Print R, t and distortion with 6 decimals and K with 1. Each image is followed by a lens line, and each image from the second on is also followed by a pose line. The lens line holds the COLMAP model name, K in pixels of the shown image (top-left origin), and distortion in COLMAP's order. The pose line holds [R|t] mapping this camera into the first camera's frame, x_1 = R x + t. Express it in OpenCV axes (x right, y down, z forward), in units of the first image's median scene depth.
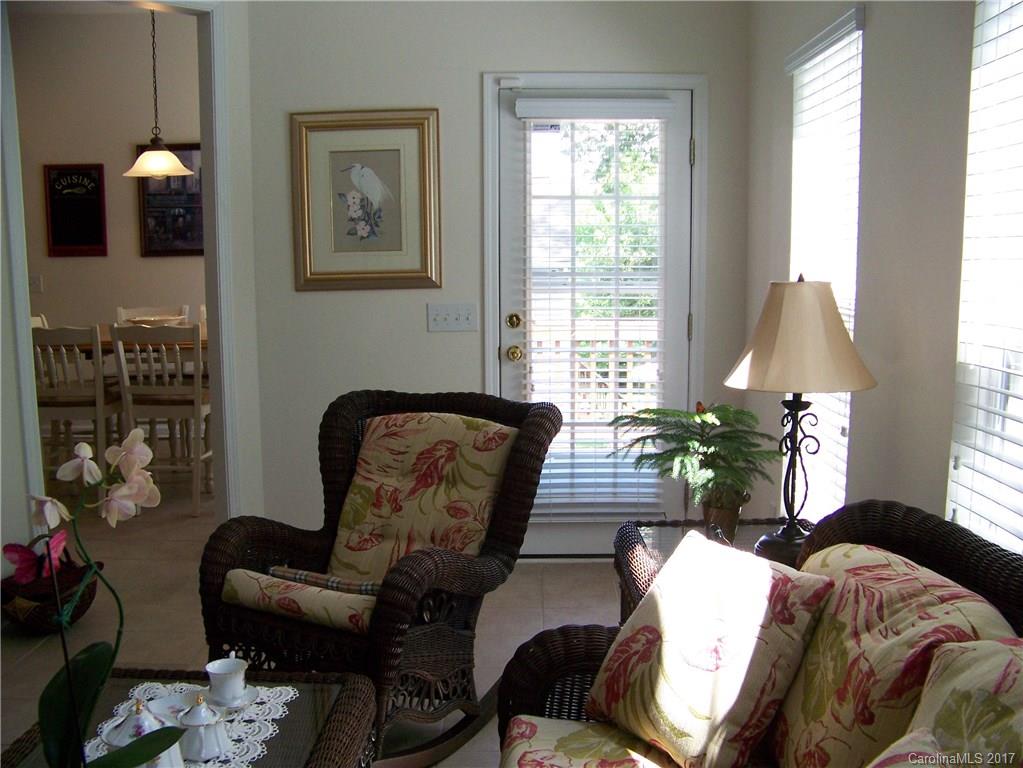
lens RADIAL K [[1099.2, 0, 511.5], [0, 1099.2, 384.0], [0, 0, 1]] dist [-0.098866, 0.030183]
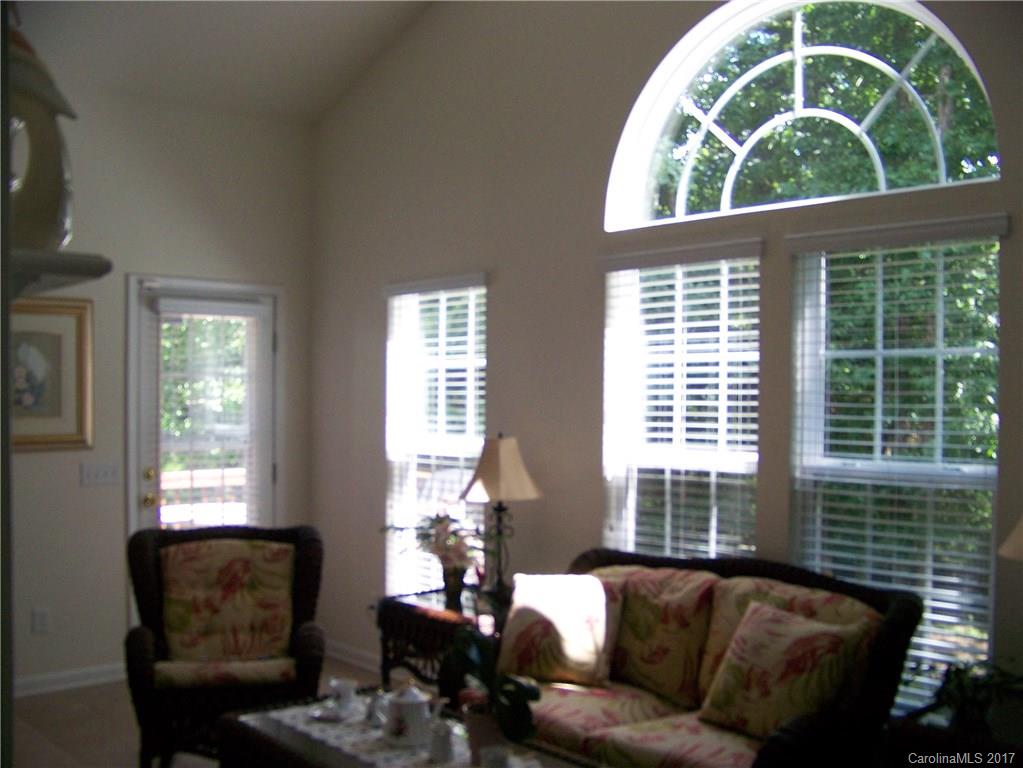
lens RADIAL K [[1099.2, 0, 511.5], [0, 1099.2, 384.0], [0, 0, 1]] dist [-0.098866, 0.030183]
pose [[0.767677, 0.011089, 0.640742, -0.474651], [0.078373, 0.990720, -0.111044, 0.009560], [-0.636027, 0.135462, 0.759684, -0.195654]]
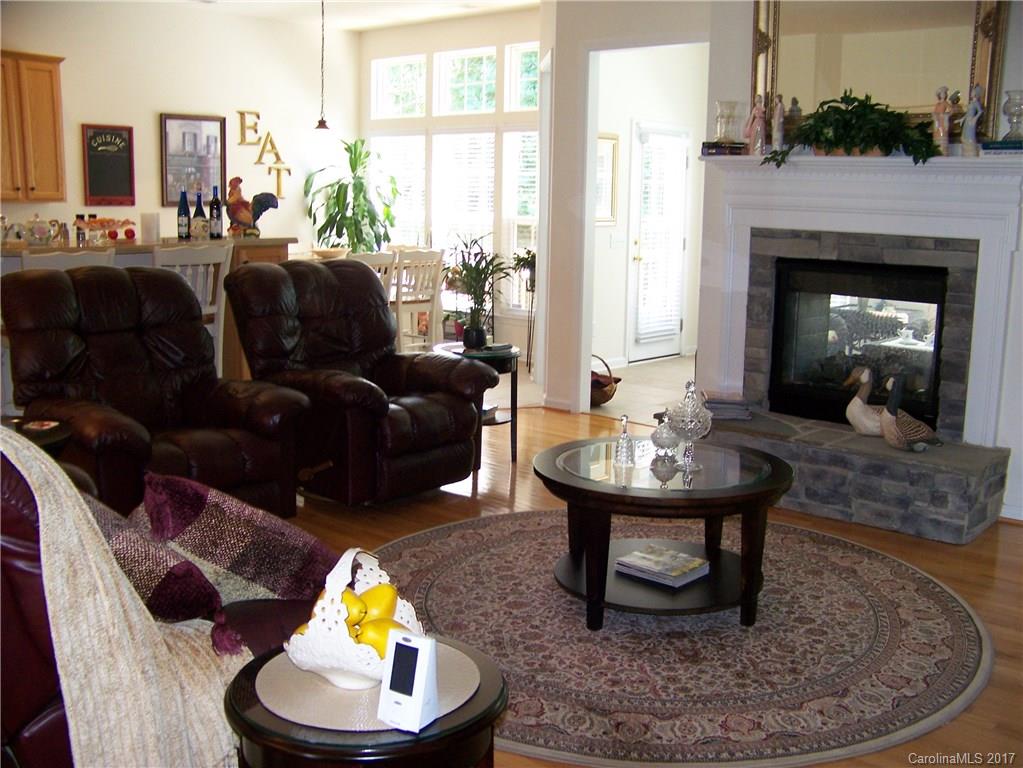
lens RADIAL K [[1099.2, 0, 511.5], [0, 1099.2, 384.0], [0, 0, 1]] dist [-0.098866, 0.030183]
pose [[0.689669, -0.098746, 0.717360, -1.603880], [0.066621, 0.995110, 0.072929, 0.029556], [-0.721054, -0.002506, 0.692875, -0.199656]]
